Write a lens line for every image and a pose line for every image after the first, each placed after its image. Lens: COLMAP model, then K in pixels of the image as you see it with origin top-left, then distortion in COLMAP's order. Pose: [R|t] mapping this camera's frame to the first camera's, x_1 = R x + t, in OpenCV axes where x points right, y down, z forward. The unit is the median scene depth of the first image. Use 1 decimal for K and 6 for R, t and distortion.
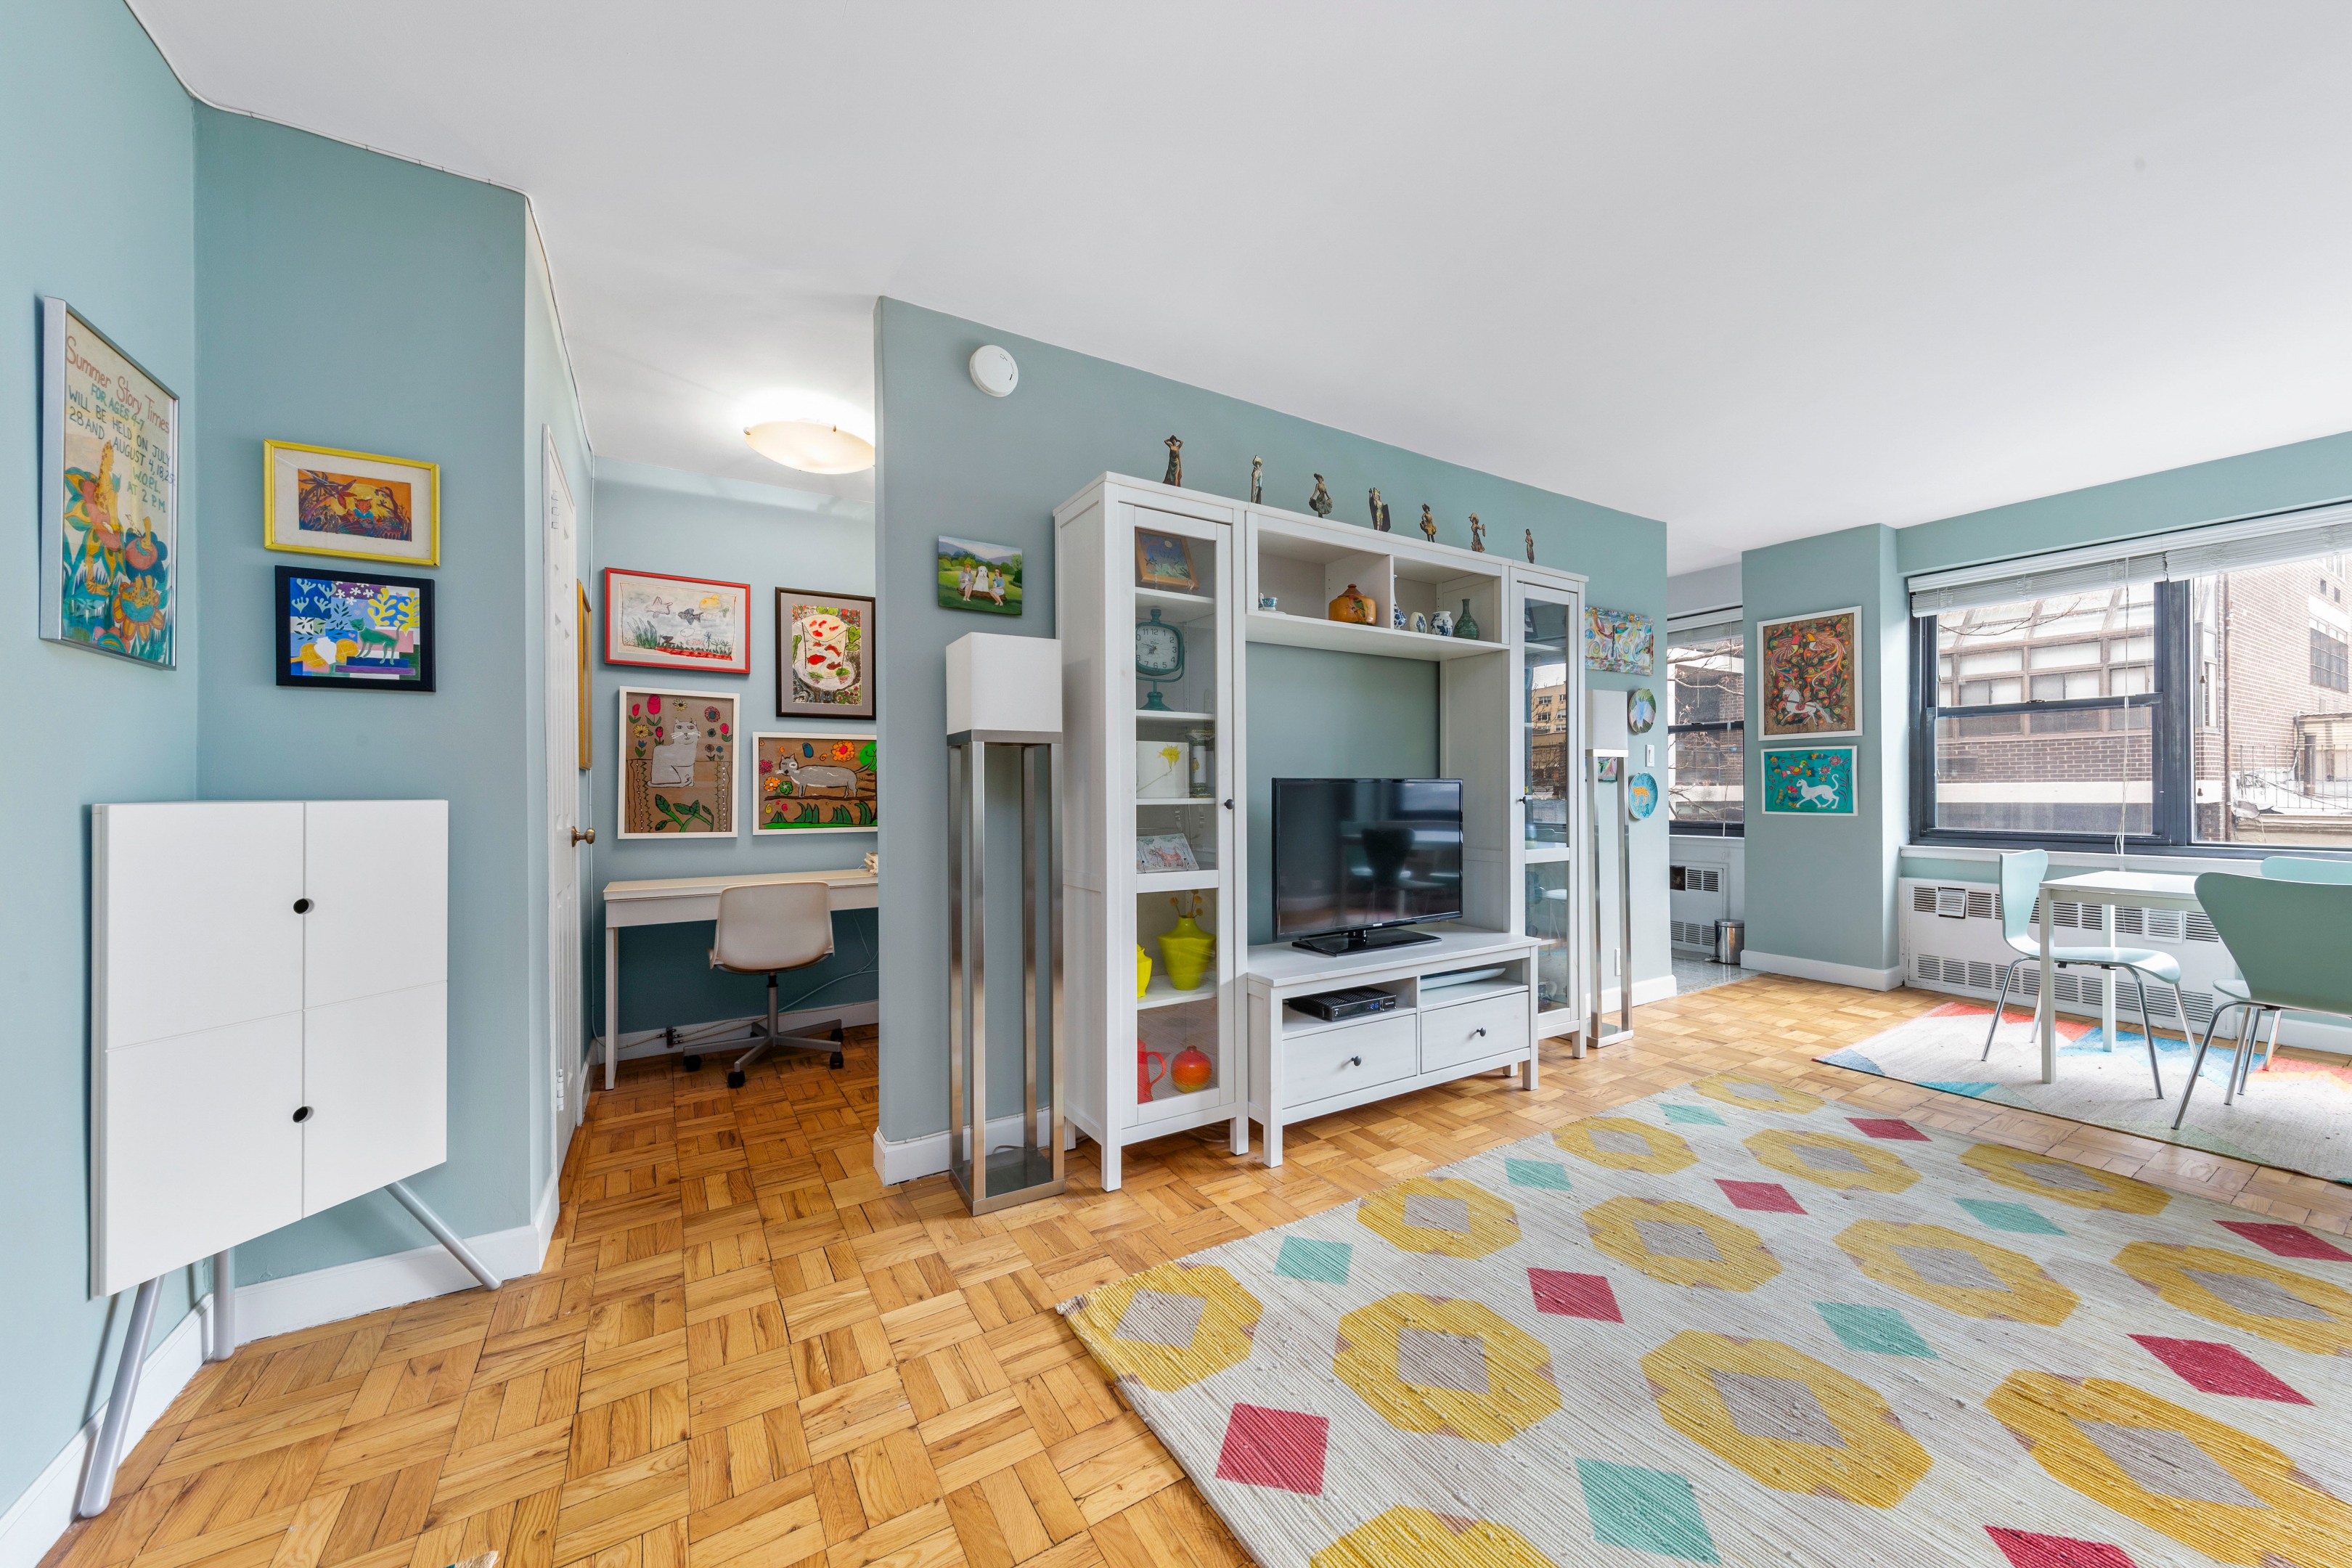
lens RADIAL K [[831.6, 0, 1176.0], [0, 831.6, 784.0], [0, 0, 1]] dist [-0.000368, -0.000172]
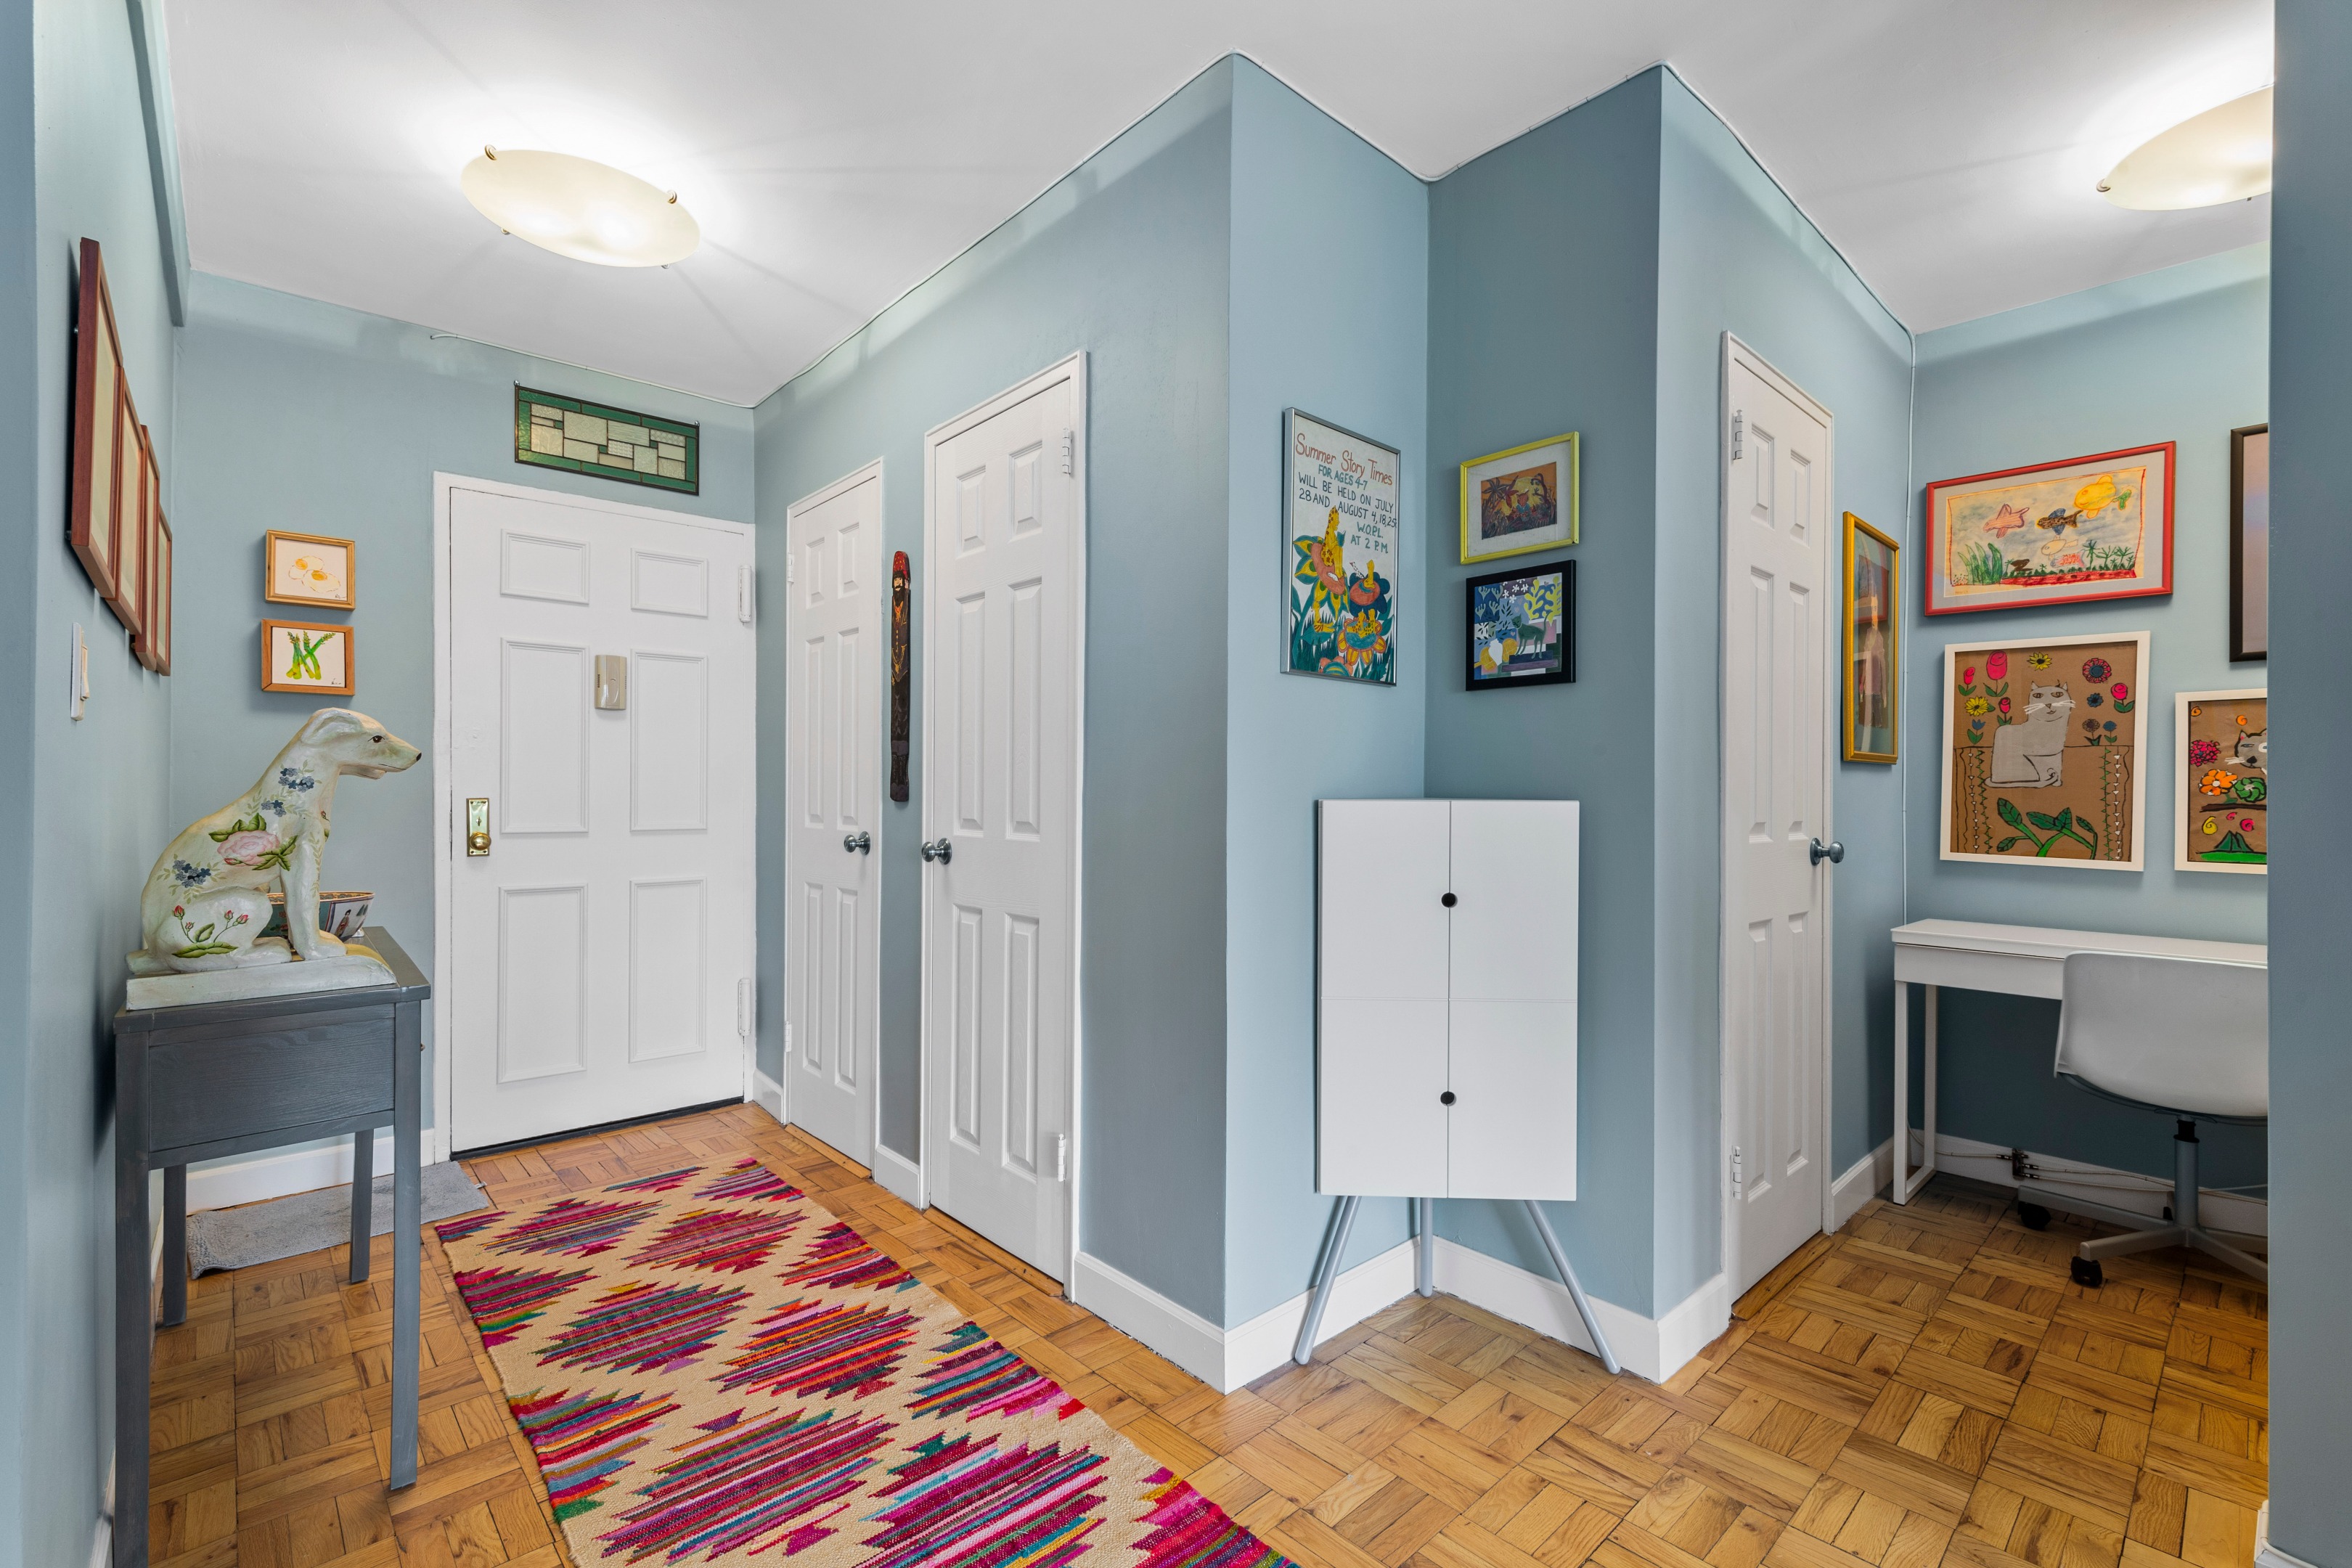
lens RADIAL K [[1032.6, 0, 1176.0], [0, 1032.6, 784.0], [0, 0, 1]] dist [0.000416, 0.000022]
pose [[0.191482, 0.002482, -0.981493, 0.072408], [0.000456, 0.999996, 0.002618, -0.001292], [0.981496, -0.000949, 0.191481, 0.186876]]
